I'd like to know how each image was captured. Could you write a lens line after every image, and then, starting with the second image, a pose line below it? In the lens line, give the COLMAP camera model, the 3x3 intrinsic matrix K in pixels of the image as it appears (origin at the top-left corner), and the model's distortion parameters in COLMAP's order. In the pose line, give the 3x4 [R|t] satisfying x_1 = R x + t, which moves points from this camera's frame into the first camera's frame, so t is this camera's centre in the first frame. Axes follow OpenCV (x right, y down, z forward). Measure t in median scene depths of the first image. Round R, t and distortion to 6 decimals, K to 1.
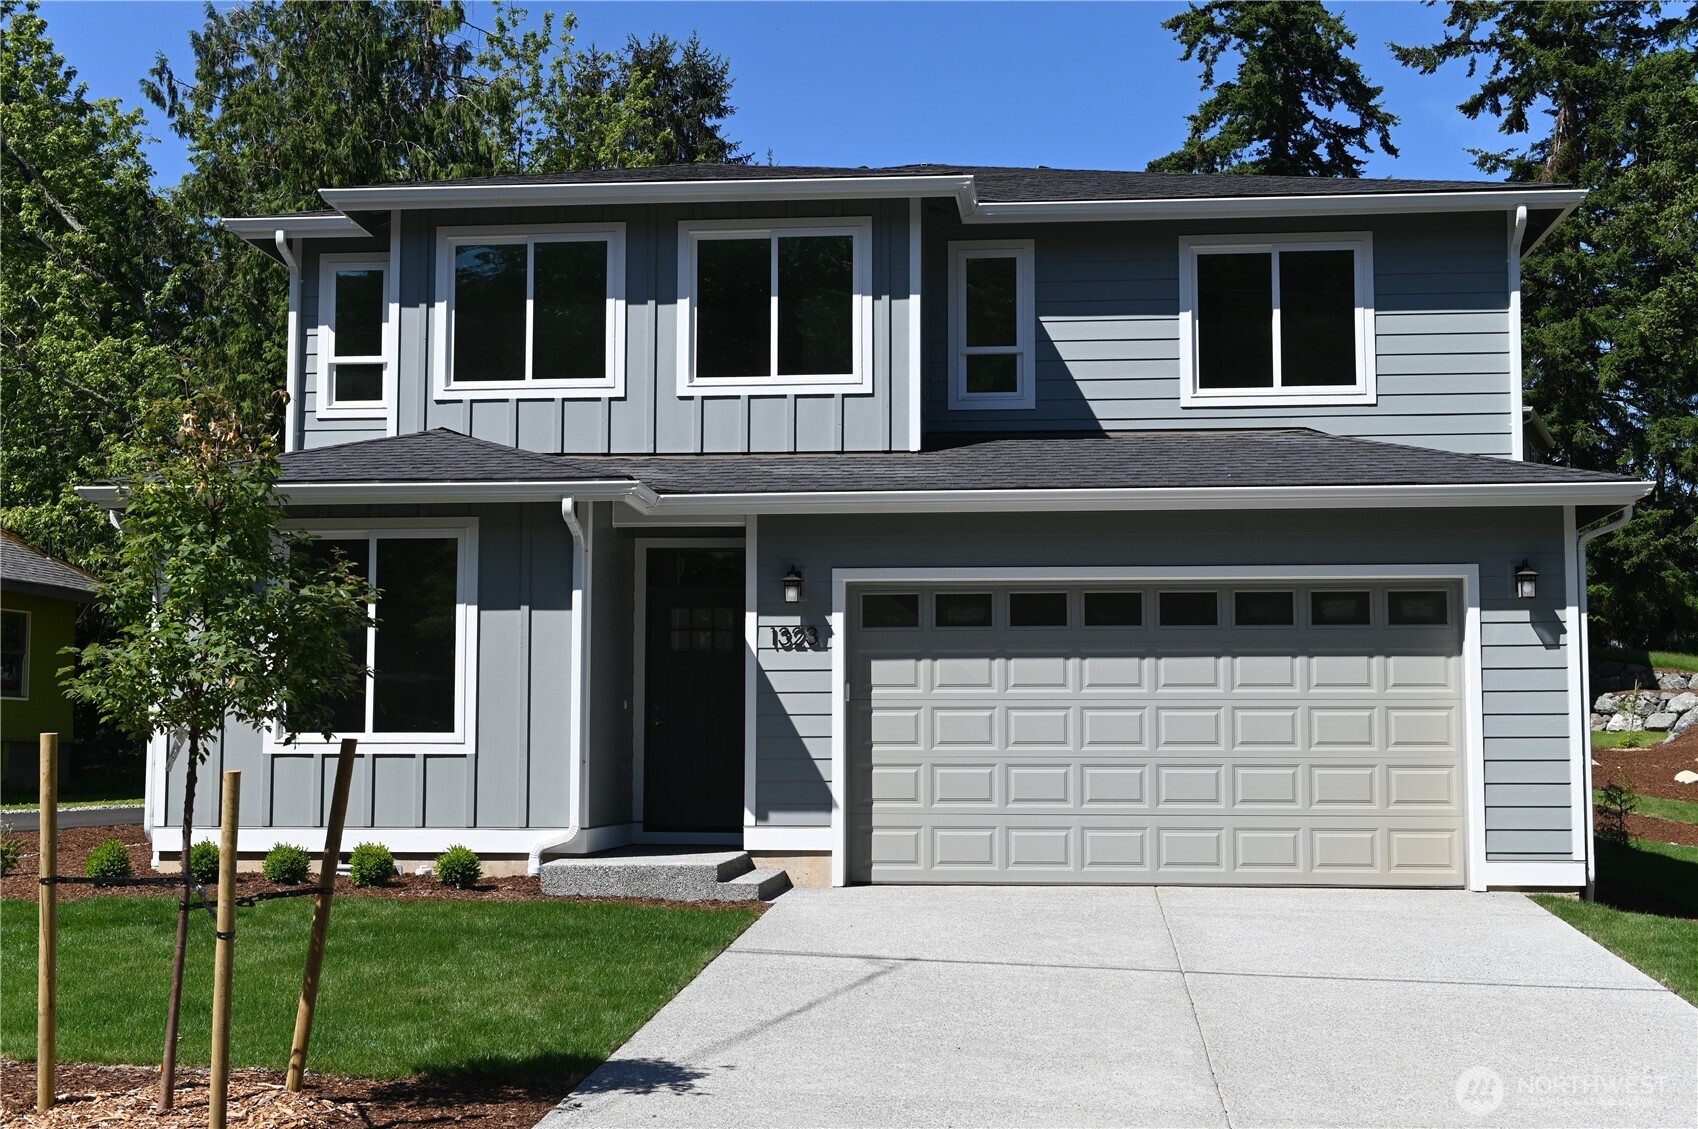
lens RADIAL K [[2179.7, 0, 849.0], [0, 2179.7, 564.5], [0, 0, 1]] dist [-0.002709, 0.052623]
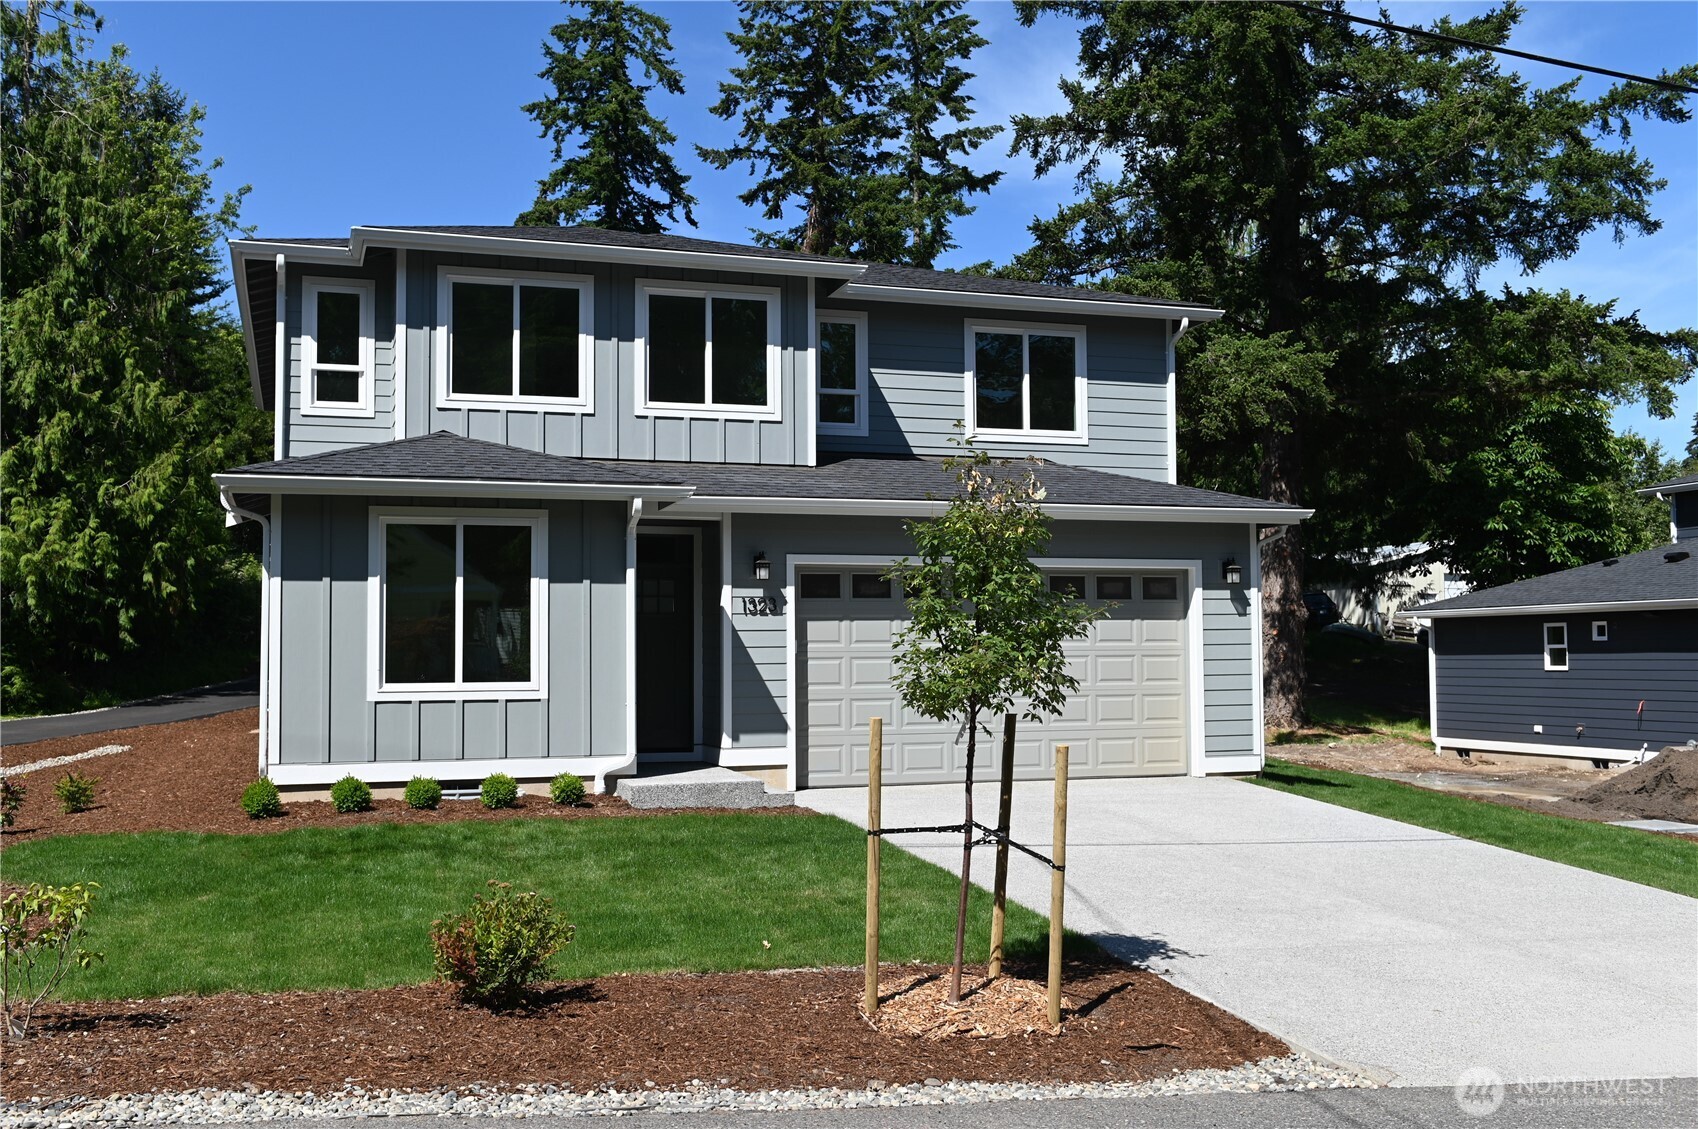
lens RADIAL K [[1642.4, 0, 849.0], [0, 1642.4, 564.5], [0, 0, 1]] dist [-0.006115, -0.014433]
pose [[0.912090, 0.015061, 0.409713, -0.355499], [-0.027500, 0.999322, 0.024483, -0.016101], [-0.409067, -0.033598, 0.911886, 0.061110]]
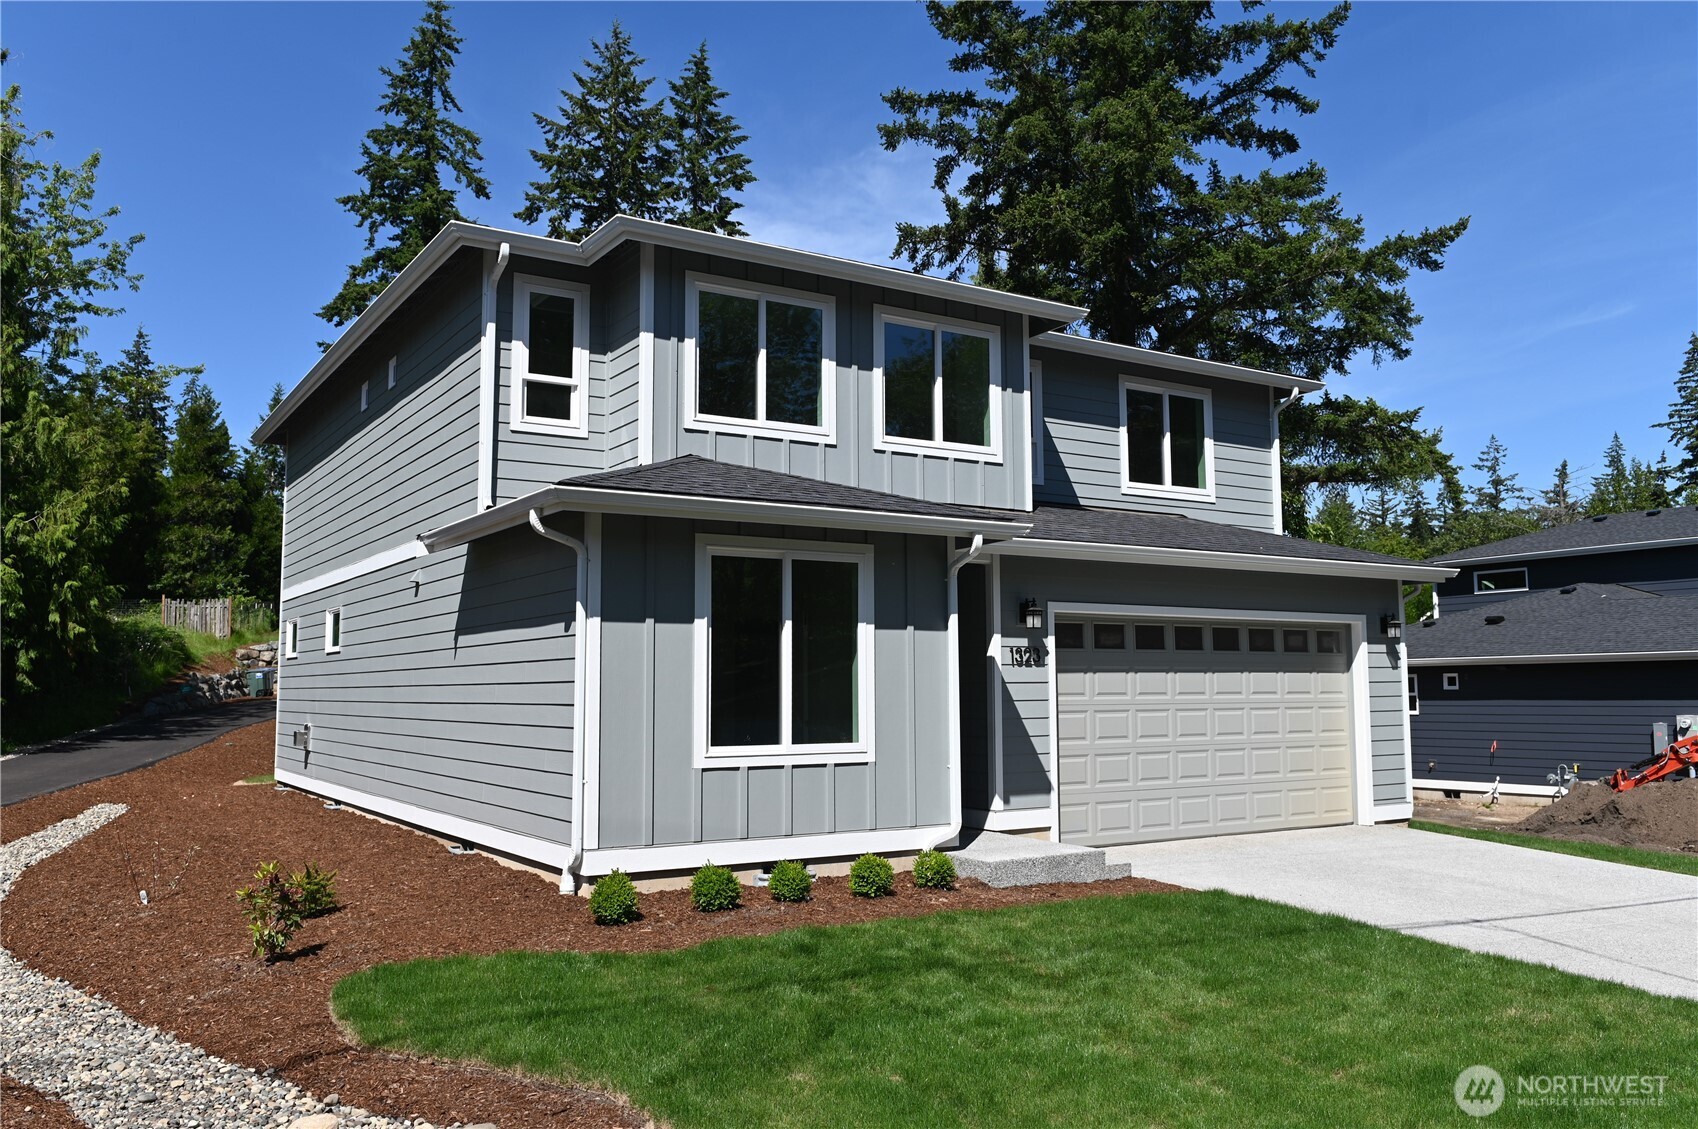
lens RADIAL K [[1335.6, 0, 854.8], [0, 1335.6, 556.1], [0, 0, 1]] dist [-0.017351, -0.007800]
pose [[0.788070, 0.057553, 0.612889, -0.526448], [-0.047604, 0.998336, -0.032537, 0.005641], [-0.613742, -0.003534, 0.789499, 0.423589]]
